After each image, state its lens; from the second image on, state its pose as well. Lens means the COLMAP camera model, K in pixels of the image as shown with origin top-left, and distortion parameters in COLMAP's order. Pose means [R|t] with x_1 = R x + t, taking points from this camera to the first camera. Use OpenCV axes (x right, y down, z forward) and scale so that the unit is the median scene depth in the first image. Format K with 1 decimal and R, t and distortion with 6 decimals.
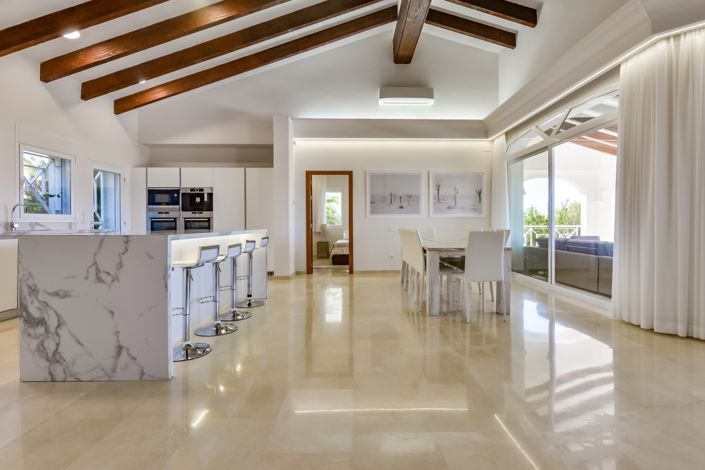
lens RADIAL K [[347.3, 0, 366.8], [0, 347.3, 224.6], [0, 0, 1]] dist [-0.005554, -0.000941]
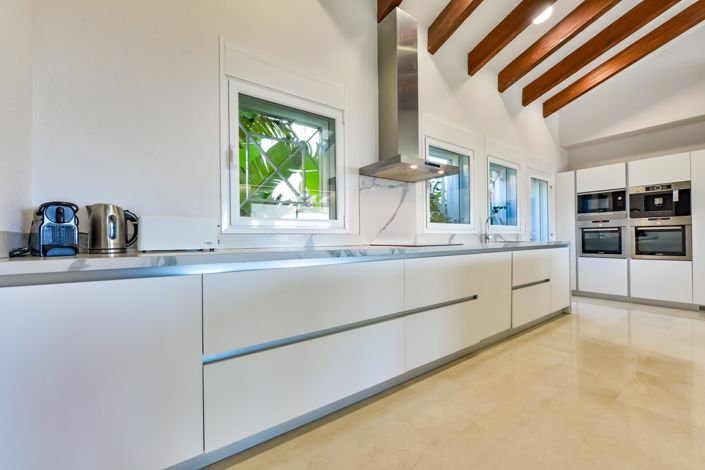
lens RADIAL K [[280.6, 0, 355.0], [0, 280.6, 238.1], [0, 0, 1]] dist [-0.008890, -0.000305]
pose [[0.552681, -0.003913, -0.833384, -0.356906], [0.006212, 0.999981, -0.000576, 0.002610], [0.833370, -0.004859, 0.552695, 0.146343]]
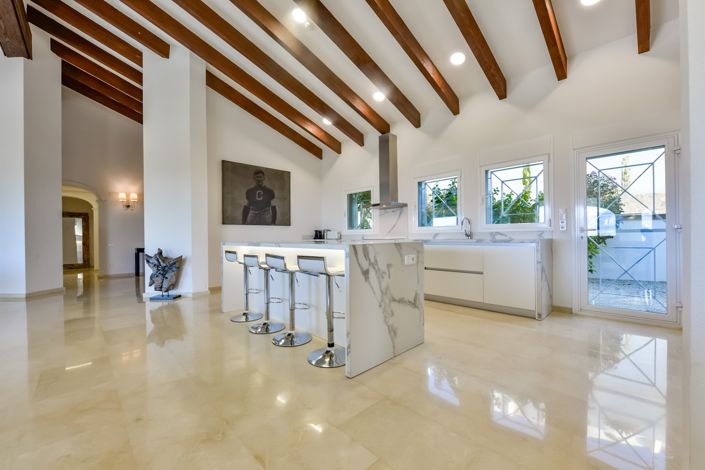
lens RADIAL K [[280.6, 0, 355.0], [0, 280.6, 238.1], [0, 0, 1]] dist [-0.008890, -0.000305]
pose [[-0.736267, 0.015284, -0.676518, -0.011019], [0.011426, 0.999883, 0.010154, -0.000702], [0.676594, -0.000254, -0.736356, 0.941743]]
